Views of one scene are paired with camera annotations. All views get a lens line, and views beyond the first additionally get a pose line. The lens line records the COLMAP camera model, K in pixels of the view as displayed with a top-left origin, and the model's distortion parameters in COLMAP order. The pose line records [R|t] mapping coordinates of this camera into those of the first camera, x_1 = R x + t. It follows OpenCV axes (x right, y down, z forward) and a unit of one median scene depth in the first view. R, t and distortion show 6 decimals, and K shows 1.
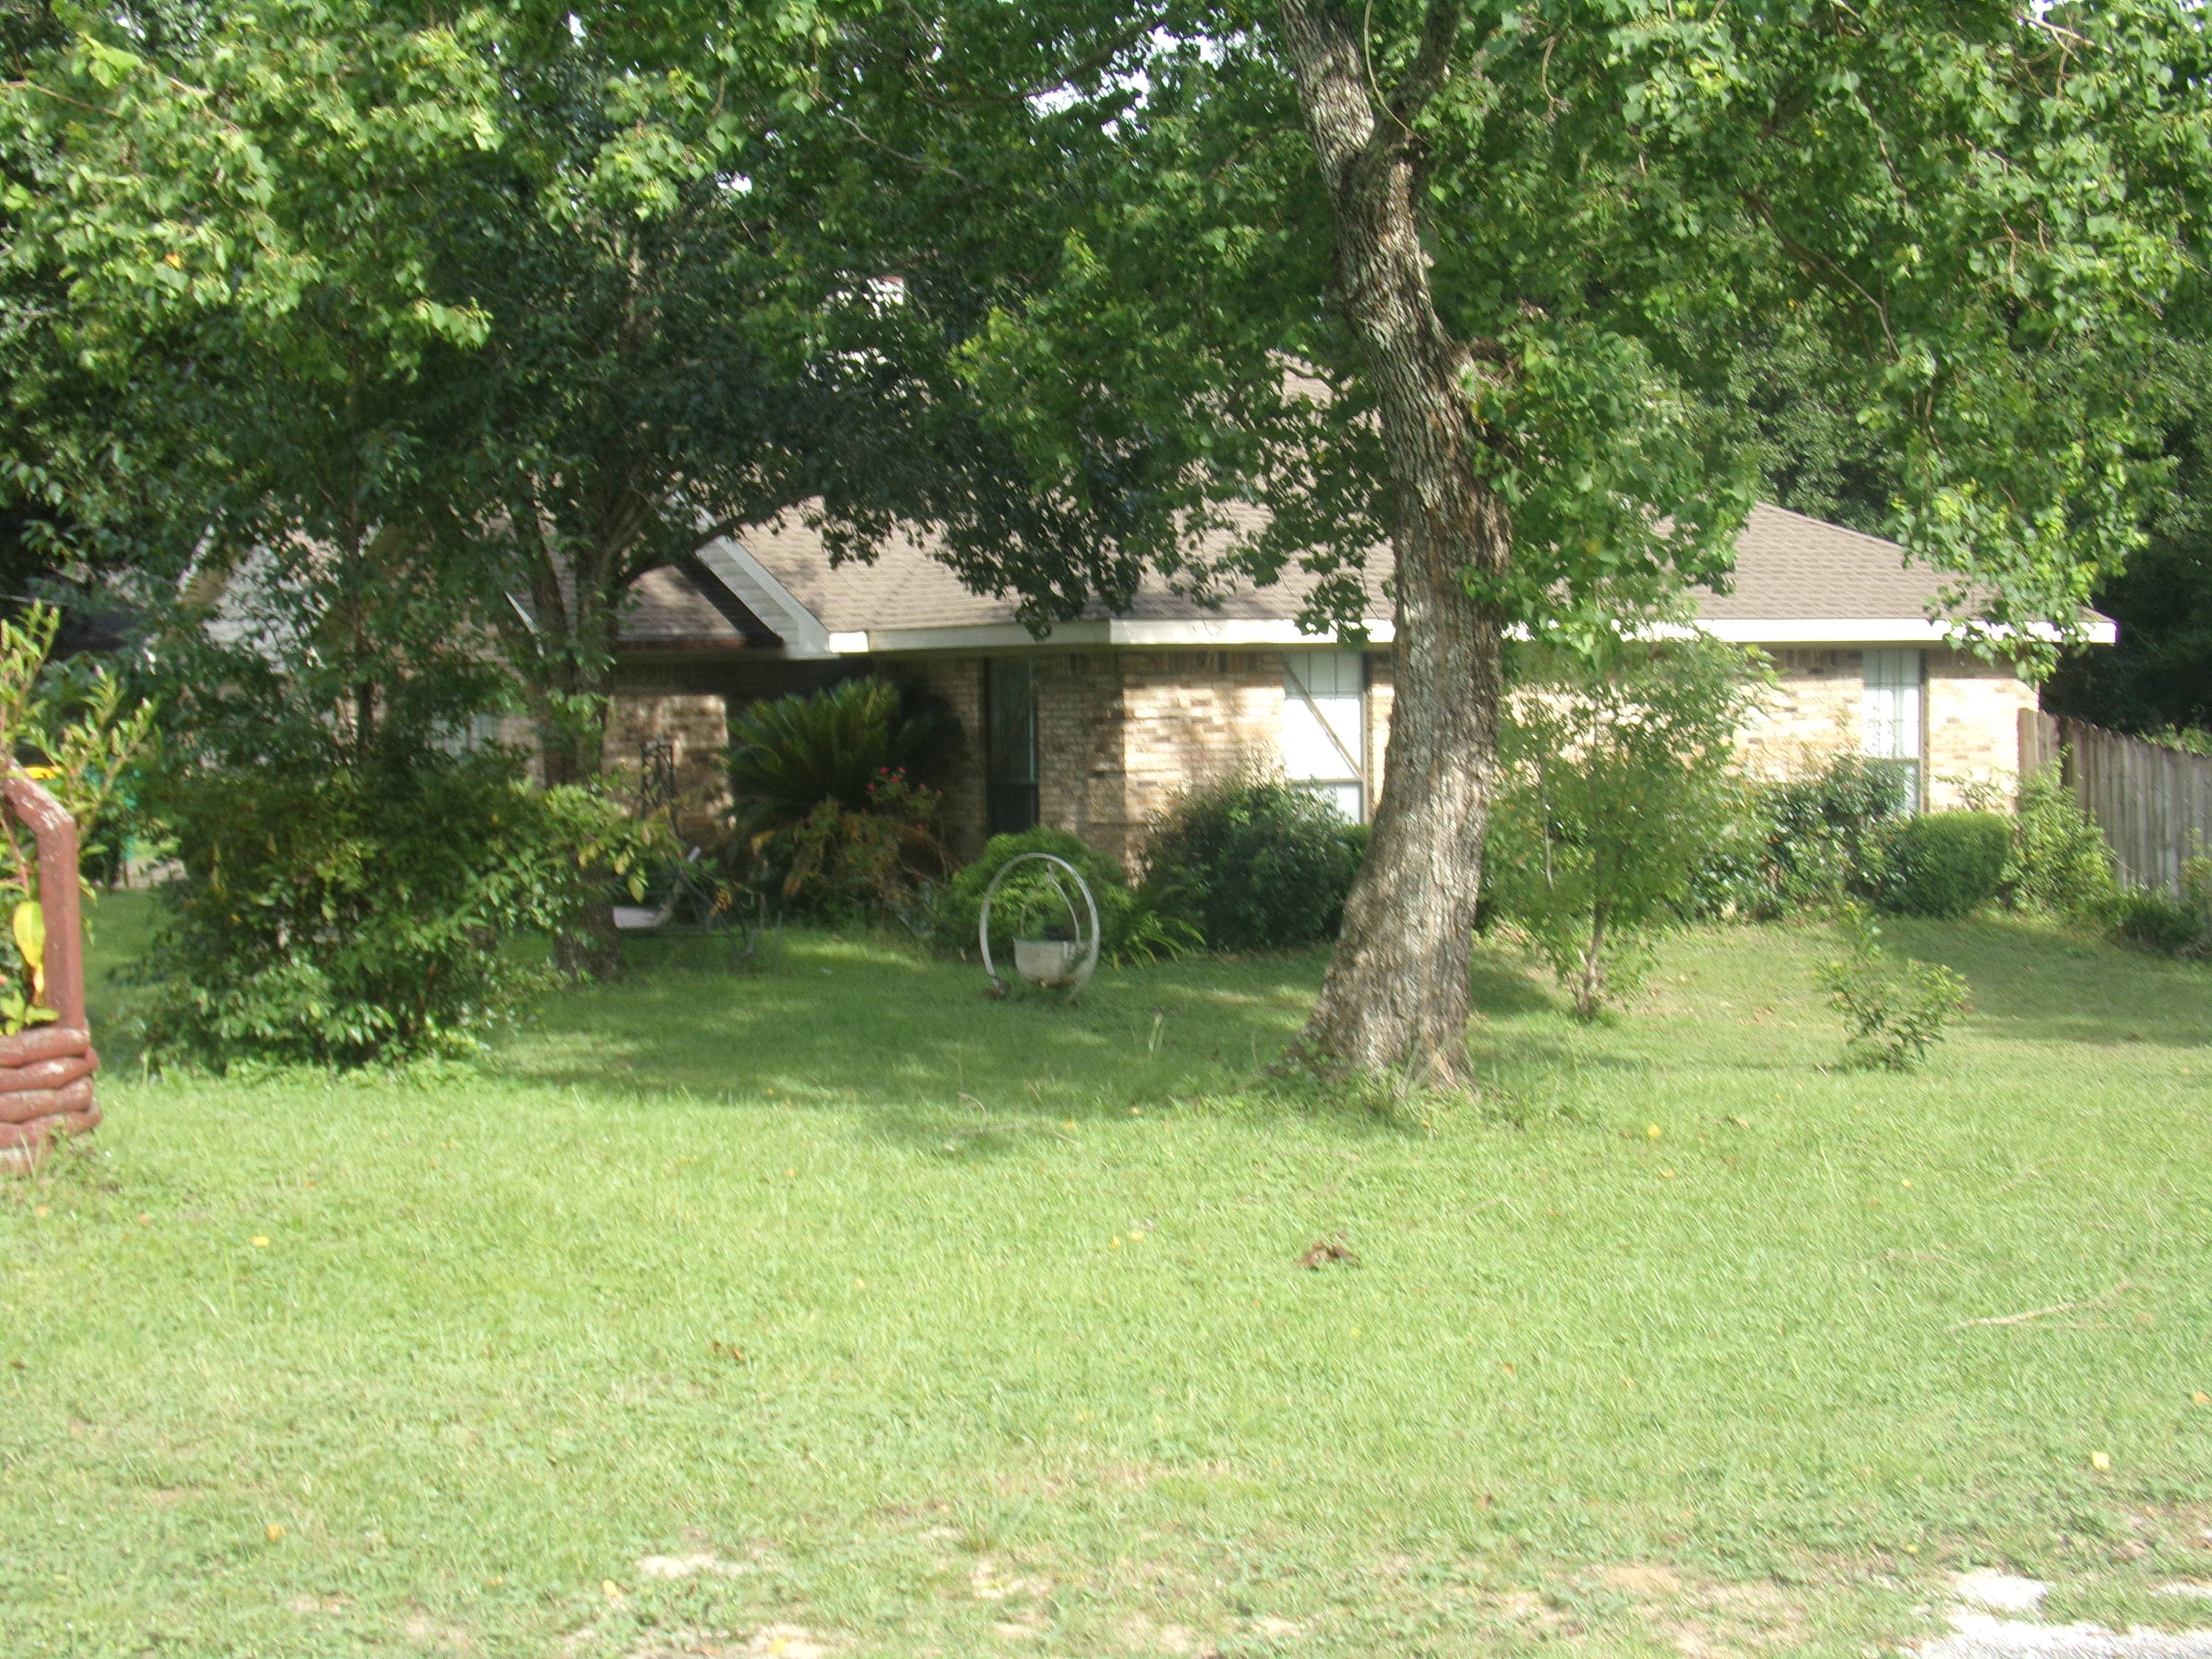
lens RADIAL K [[3167.7, 0, 1106.0], [0, 3167.7, 829.5], [0, 0, 1]] dist [-0.205185, 1.306717]
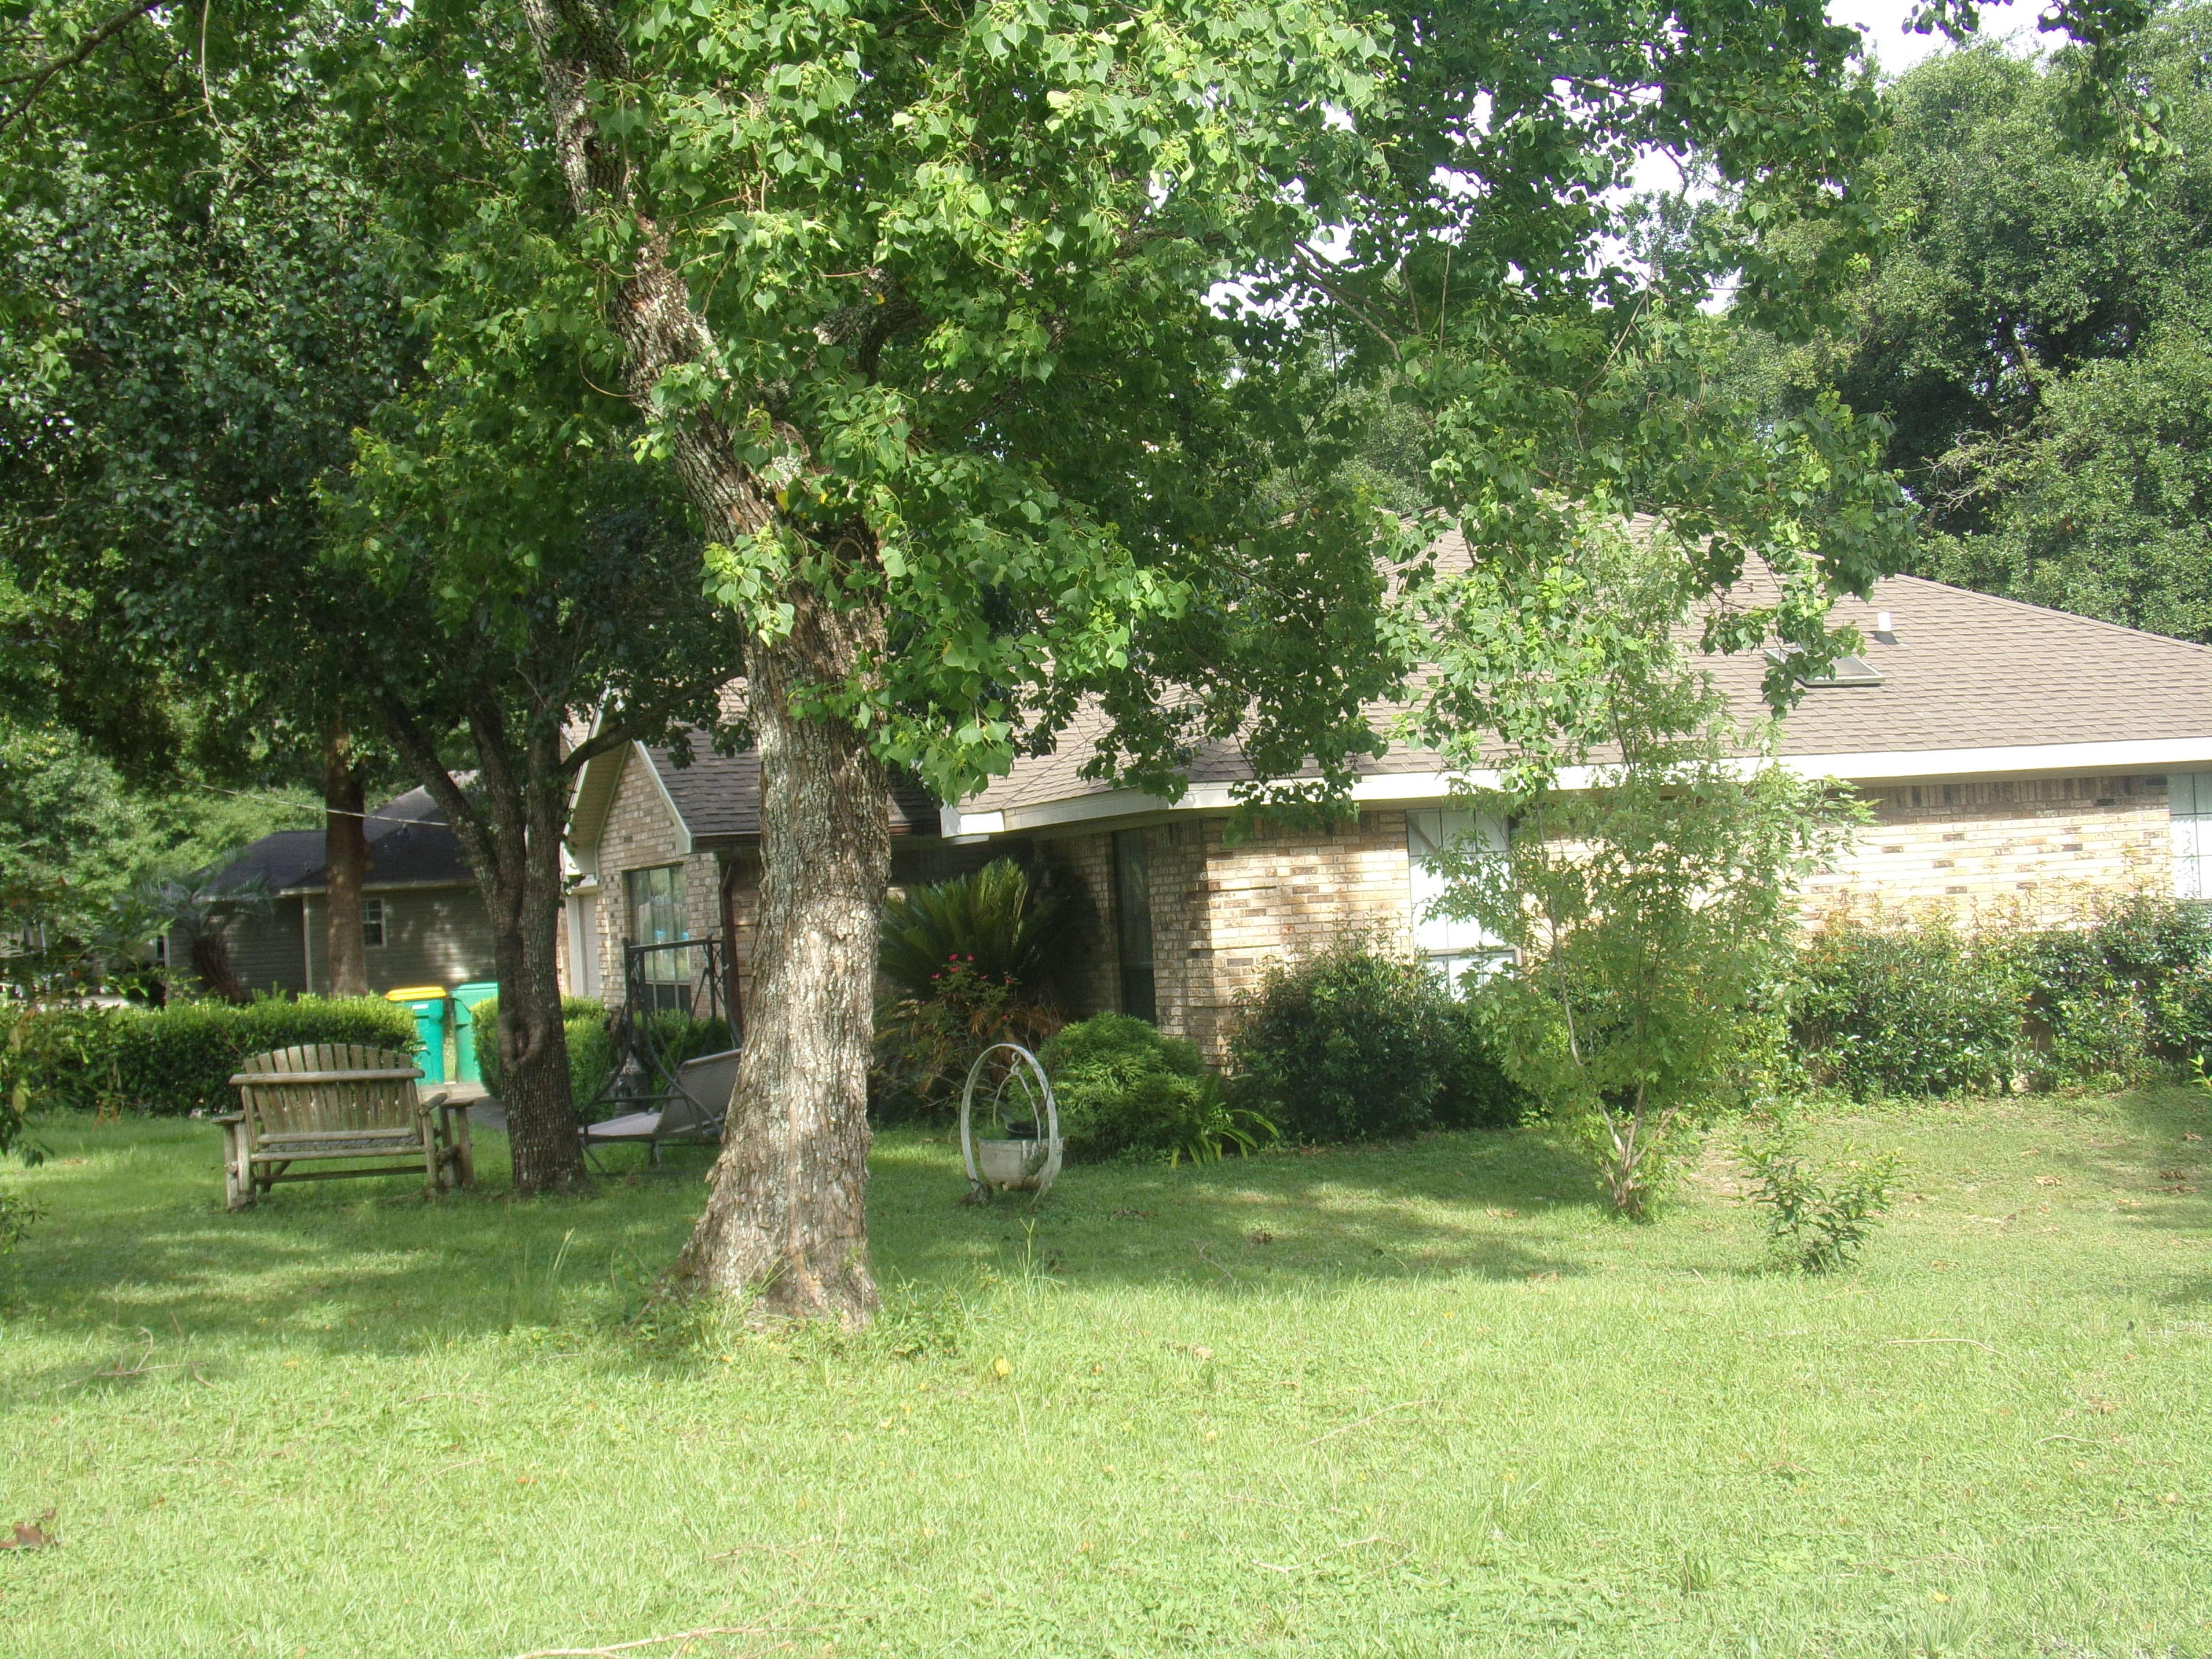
lens RADIAL K [[3167.7, 0, 1106.0], [0, 3167.7, 829.5], [0, 0, 1]] dist [-0.205185, 1.306717]
pose [[0.967961, -0.047558, -0.246557, 0.201490], [0.032295, 0.997324, -0.065585, 0.006082], [0.249016, 0.055521, 0.966907, 0.107409]]
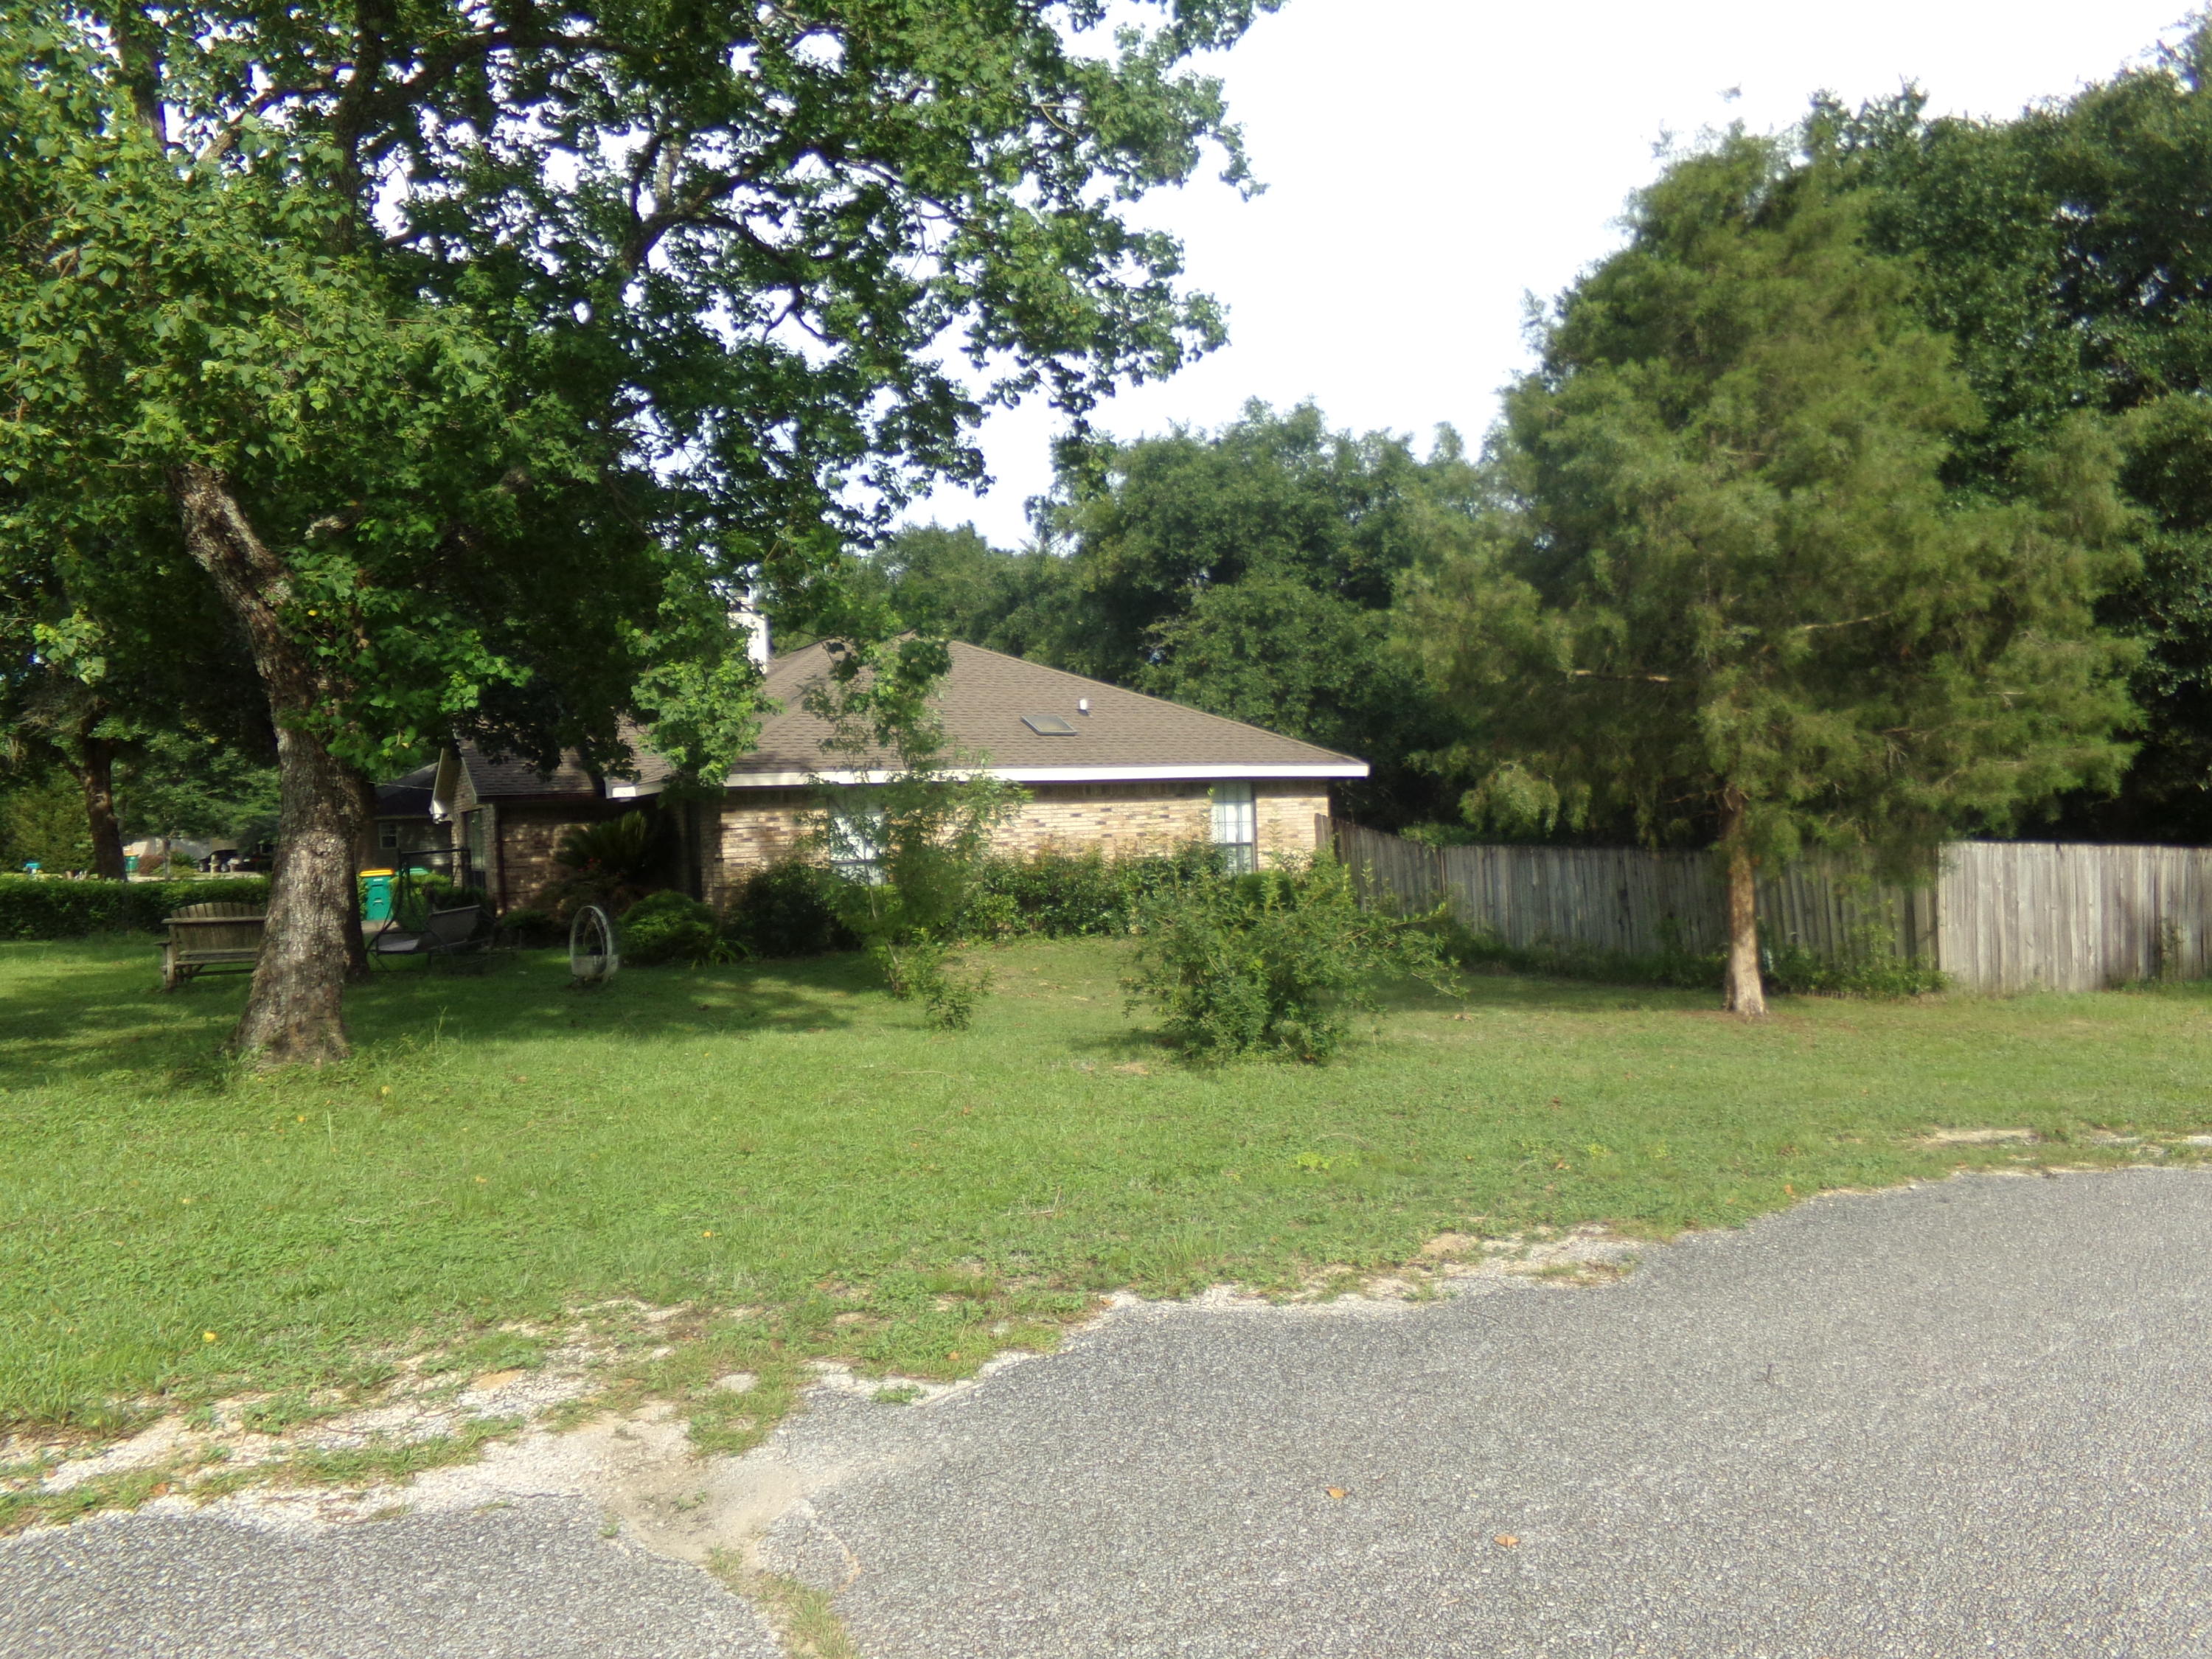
lens RADIAL K [[1501.3, 0, 1071.9], [0, 1501.3, 823.6], [0, 0, 1]] dist [0.004037, -0.000567]
pose [[0.995958, -0.023889, -0.086586, 0.277562], [0.020026, 0.998776, -0.045220, 0.004612], [0.087560, 0.043303, 0.995218, 0.160153]]
